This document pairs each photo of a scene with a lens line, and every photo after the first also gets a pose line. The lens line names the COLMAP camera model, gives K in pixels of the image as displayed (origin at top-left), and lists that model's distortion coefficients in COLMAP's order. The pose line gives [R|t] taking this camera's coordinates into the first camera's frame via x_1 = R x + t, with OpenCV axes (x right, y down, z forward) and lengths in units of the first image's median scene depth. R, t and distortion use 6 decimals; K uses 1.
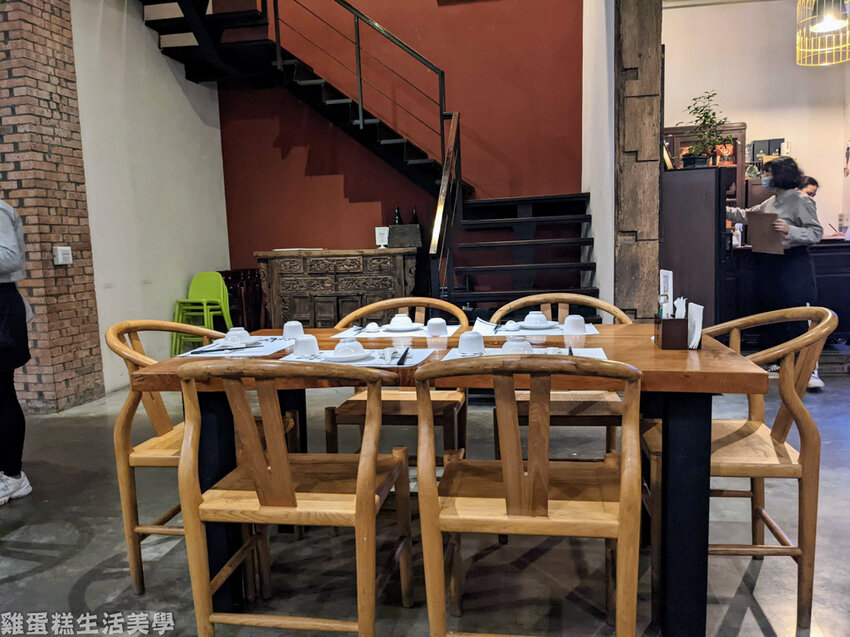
lens RADIAL K [[667.5, 0, 429.6], [0, 667.5, 317.1], [0, 0, 1]] dist [0.008784, -0.002774]
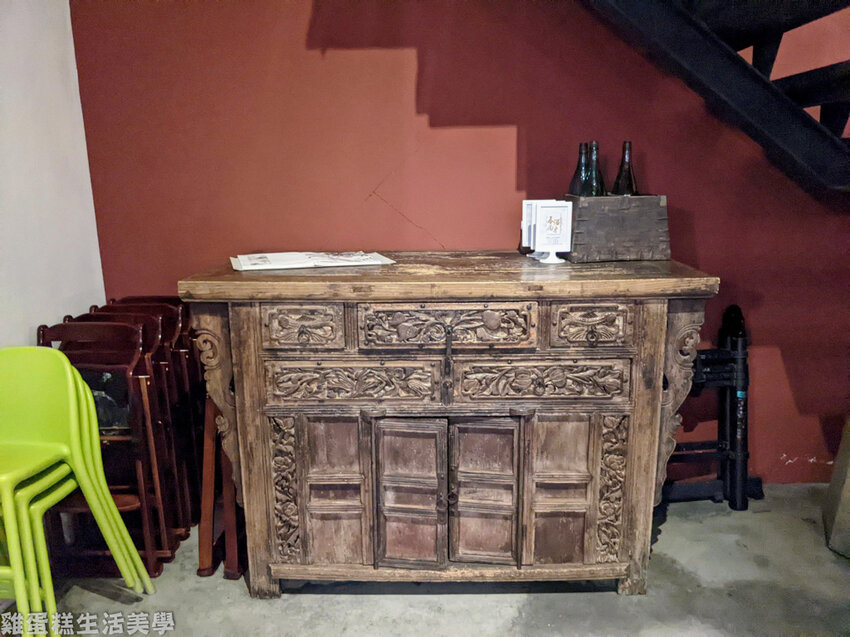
lens RADIAL K [[667.5, 0, 418.3], [0, 667.5, 319.4], [0, 0, 1]] dist [0.008784, -0.002774]
pose [[0.991009, -0.009821, 0.133436, -0.195676], [-0.004217, 0.994514, 0.104516, -0.113246], [-0.133730, -0.104139, 0.985531, 0.681372]]
